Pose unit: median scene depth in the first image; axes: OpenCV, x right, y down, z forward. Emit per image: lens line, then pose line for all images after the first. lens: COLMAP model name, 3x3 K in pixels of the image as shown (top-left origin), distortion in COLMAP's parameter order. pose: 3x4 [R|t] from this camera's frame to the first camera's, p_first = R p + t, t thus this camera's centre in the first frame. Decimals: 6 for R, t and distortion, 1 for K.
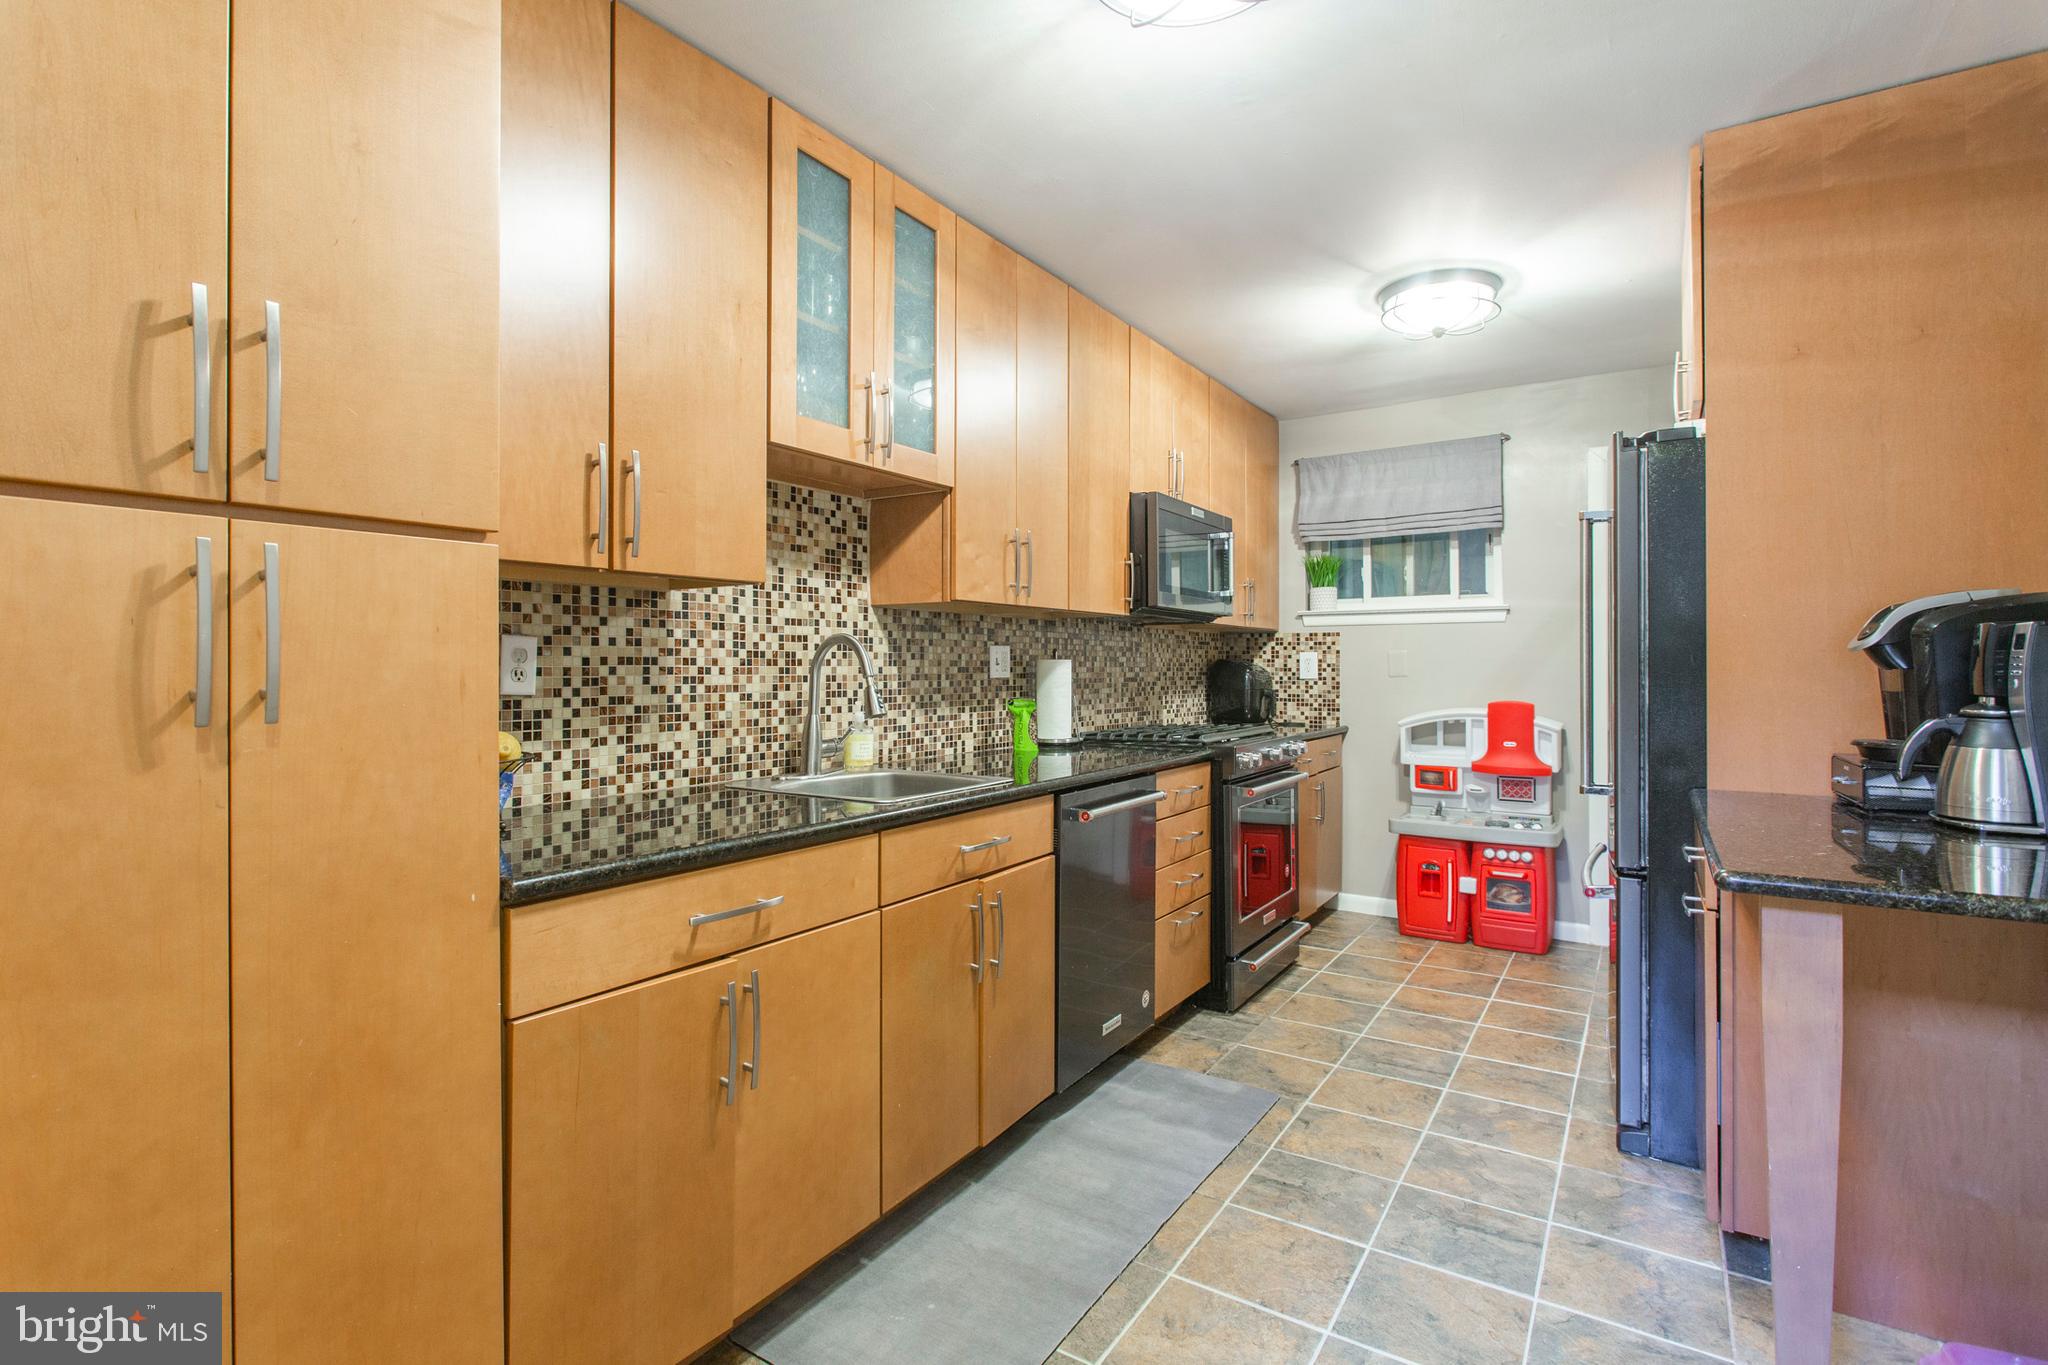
lens RADIAL K [[1013.0, 0, 994.6], [0, 1013.0, 659.4], [0, 0, 1]] dist [-0.014784, 0.016039]
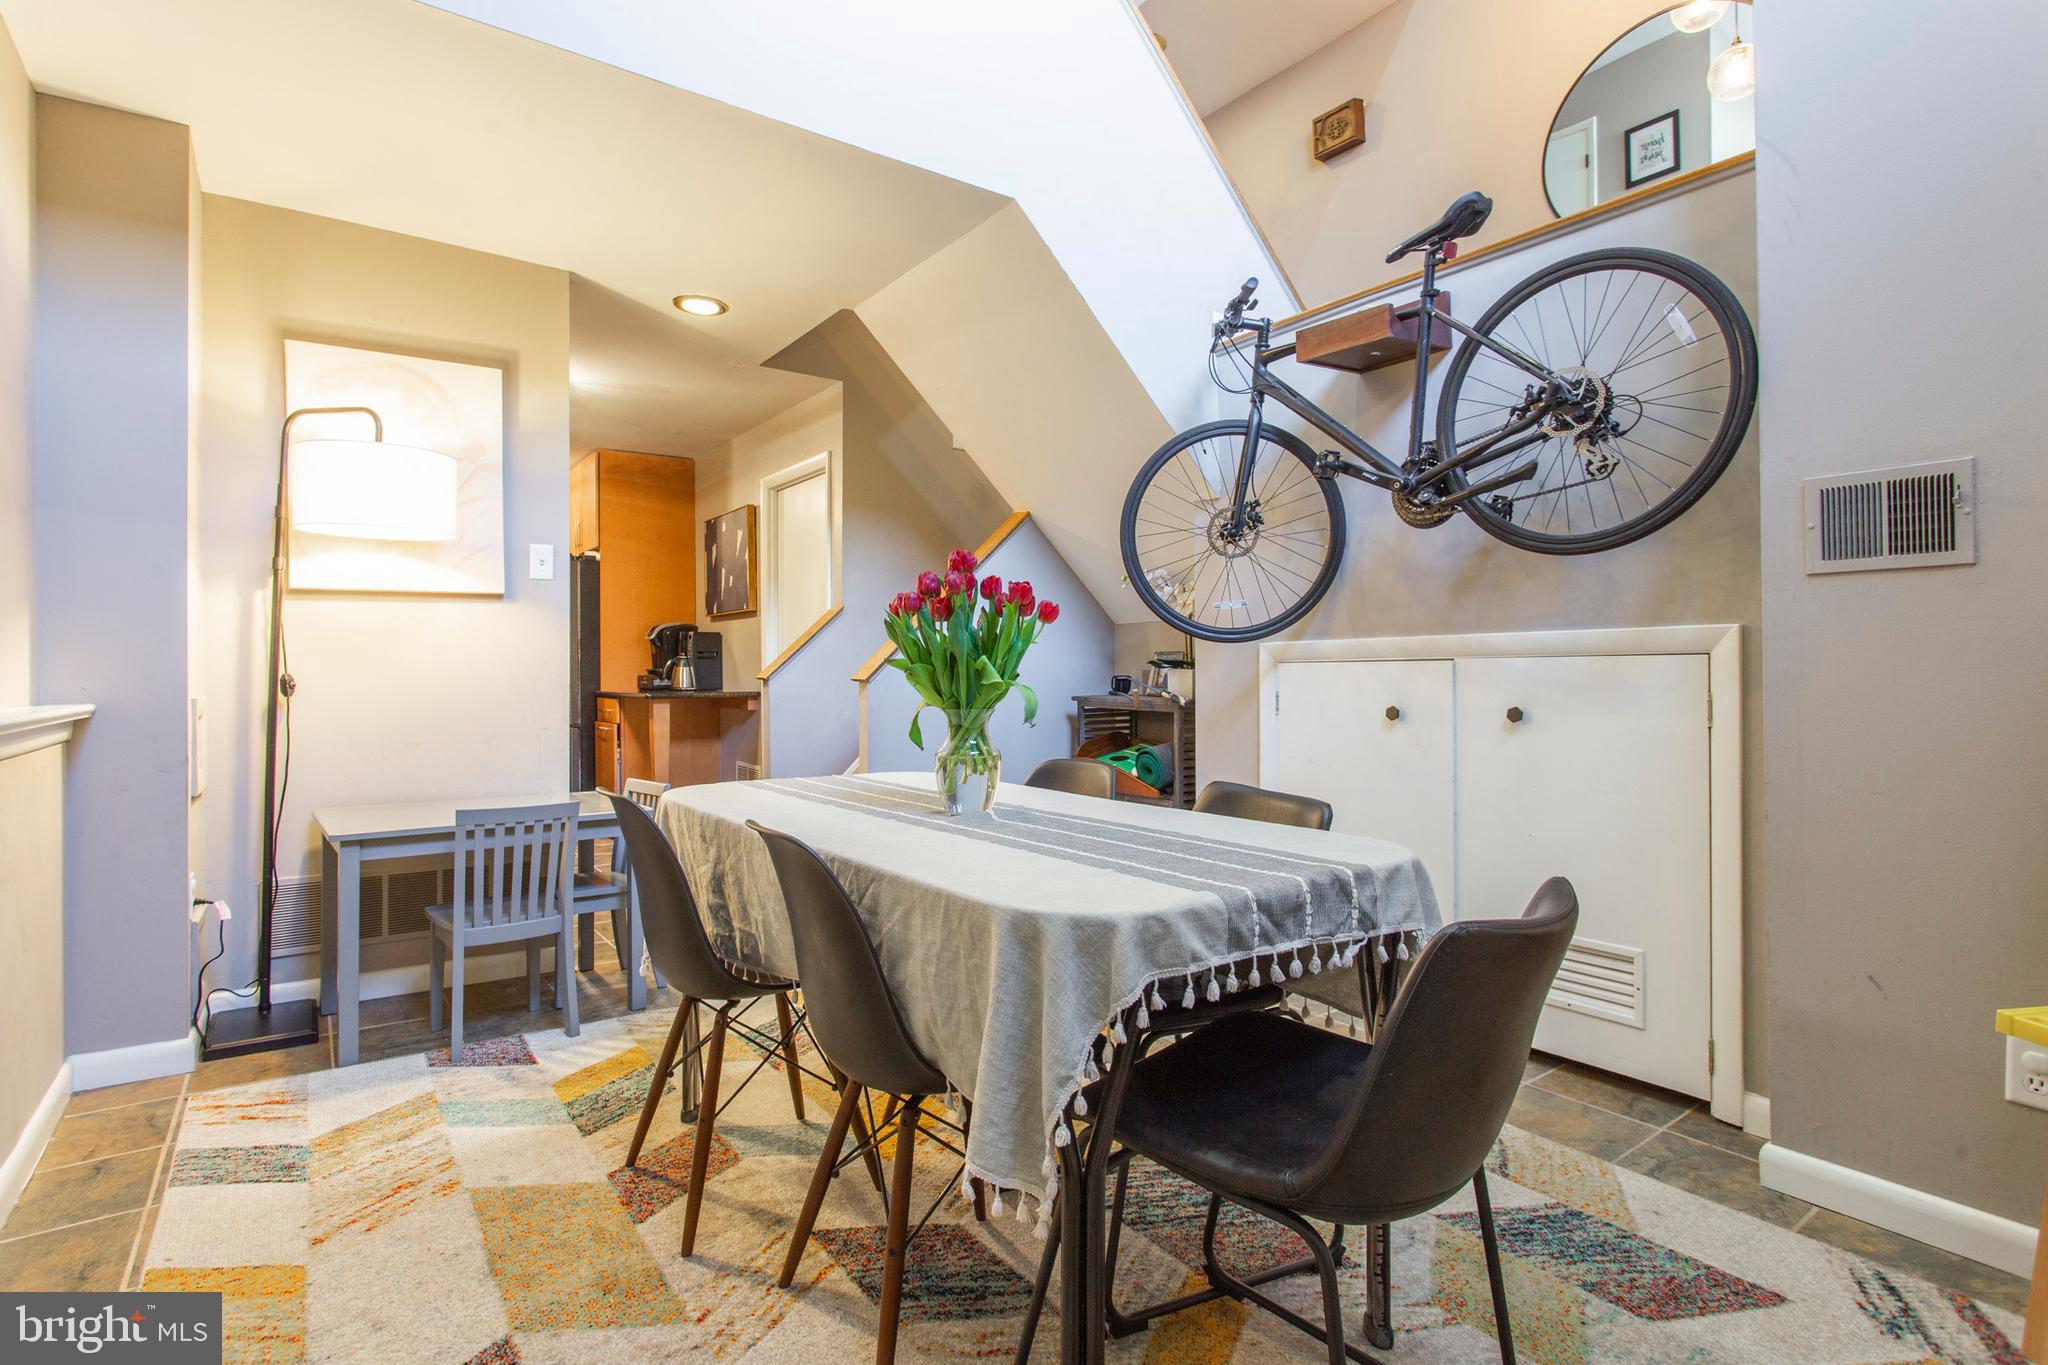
lens RADIAL K [[981.9, 0, 1042.6], [0, 981.9, 665.5], [0, 0, 1]] dist [-0.015816, 0.013903]
pose [[0.337885, 0.000357, 0.941187, -0.926477], [0.001236, 0.999999, -0.000823, 0.043760], [-0.941187, 0.001441, 0.337884, -0.682127]]
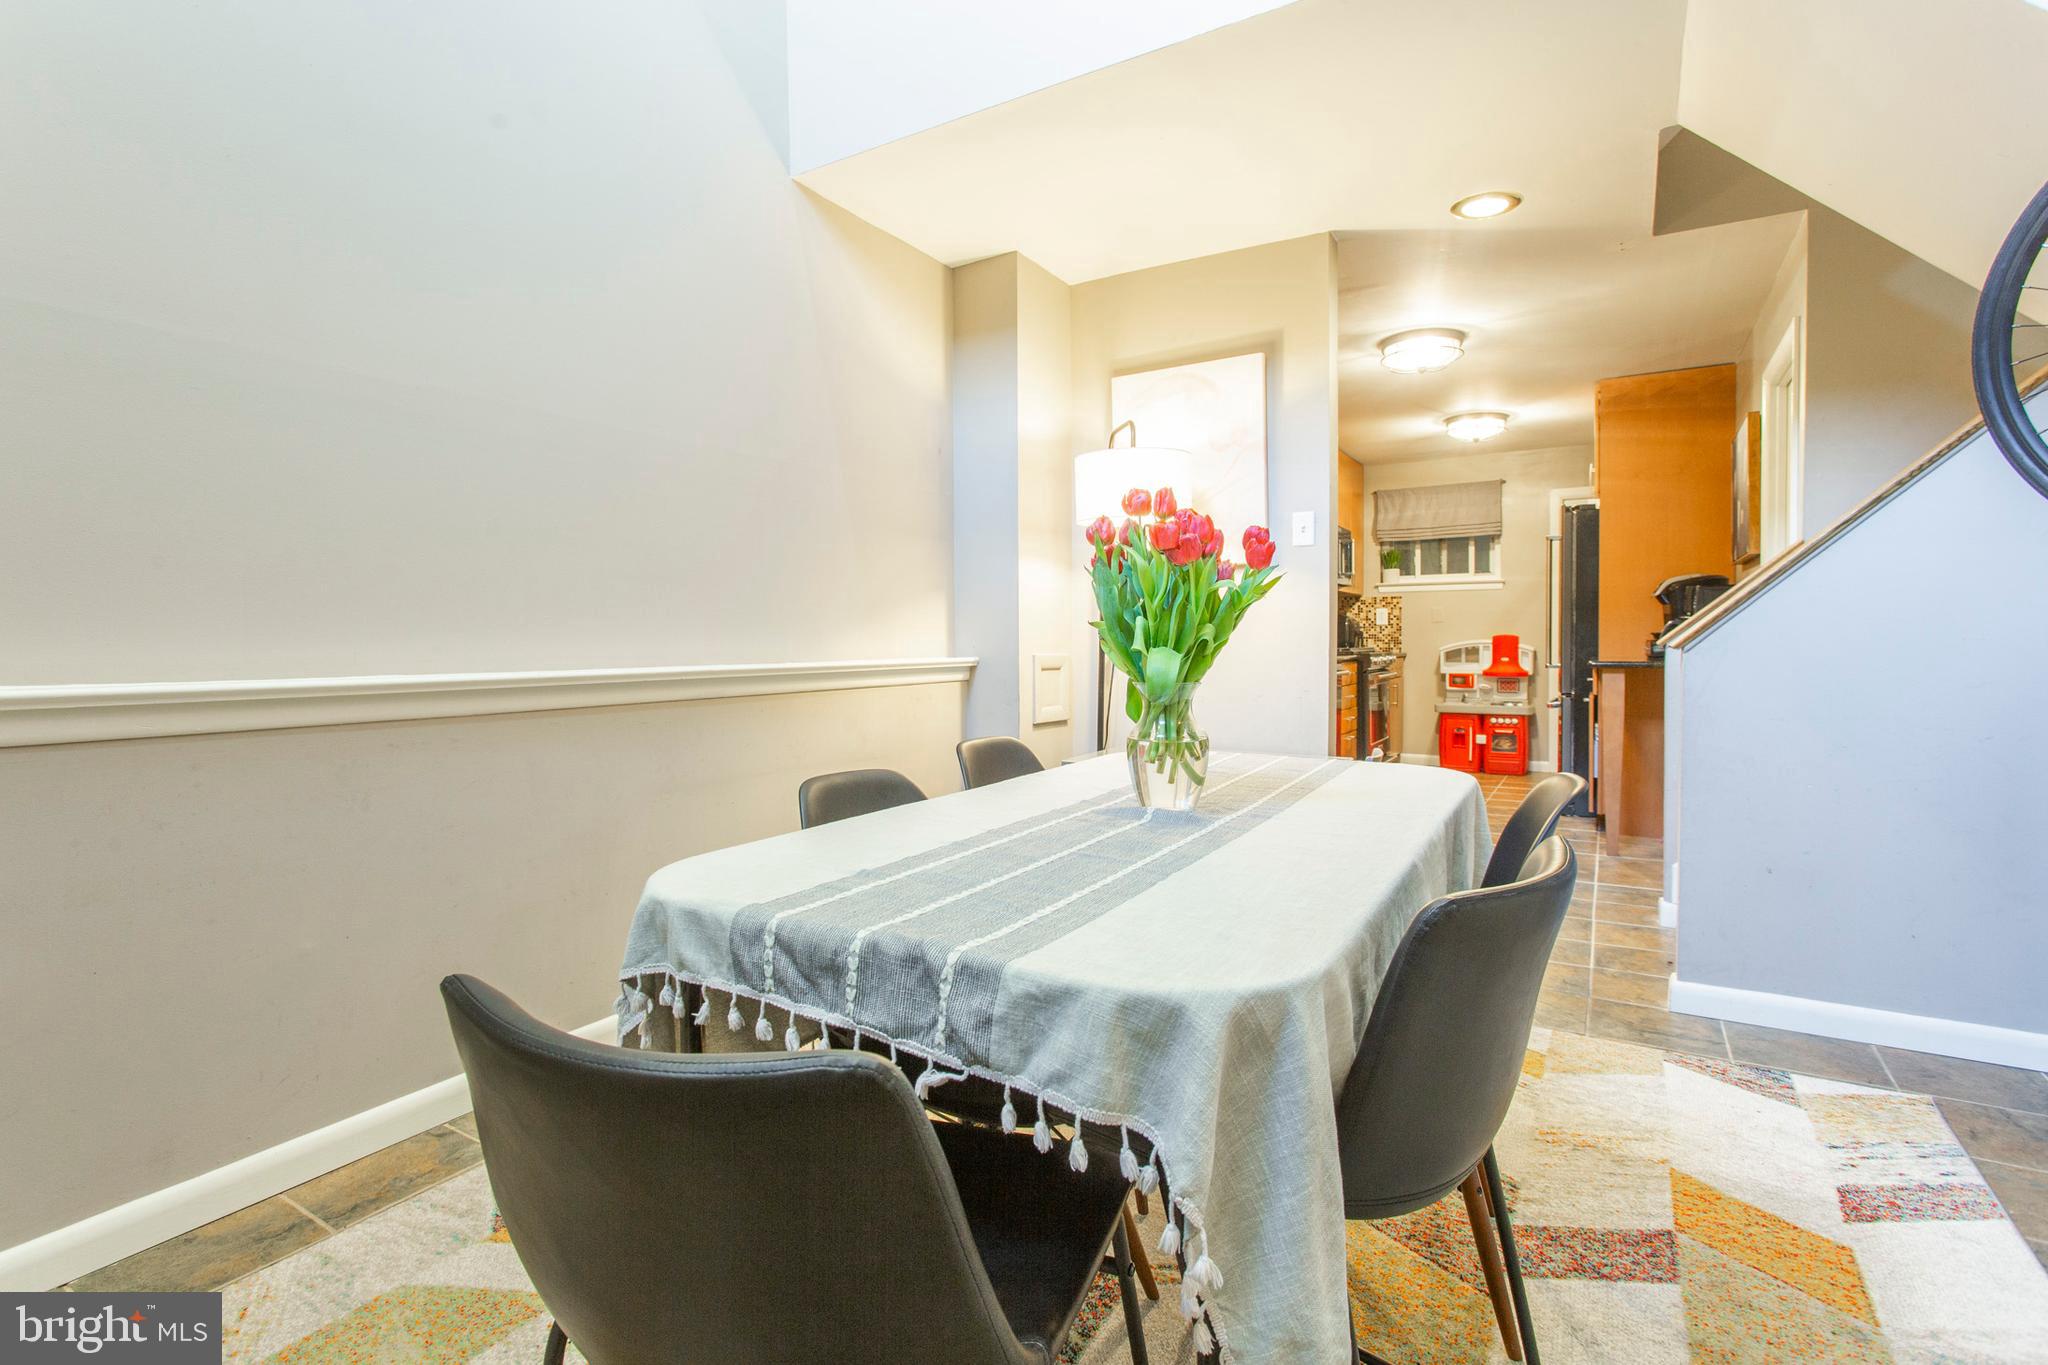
lens RADIAL K [[1013.0, 0, 994.6], [0, 1013.0, 659.4], [0, 0, 1]] dist [-0.014784, 0.016039]
pose [[0.999515, -0.005750, 0.030616, -0.535410], [0.004986, 0.999676, 0.024979, 0.045362], [-0.030749, -0.024814, 0.999219, -0.904304]]
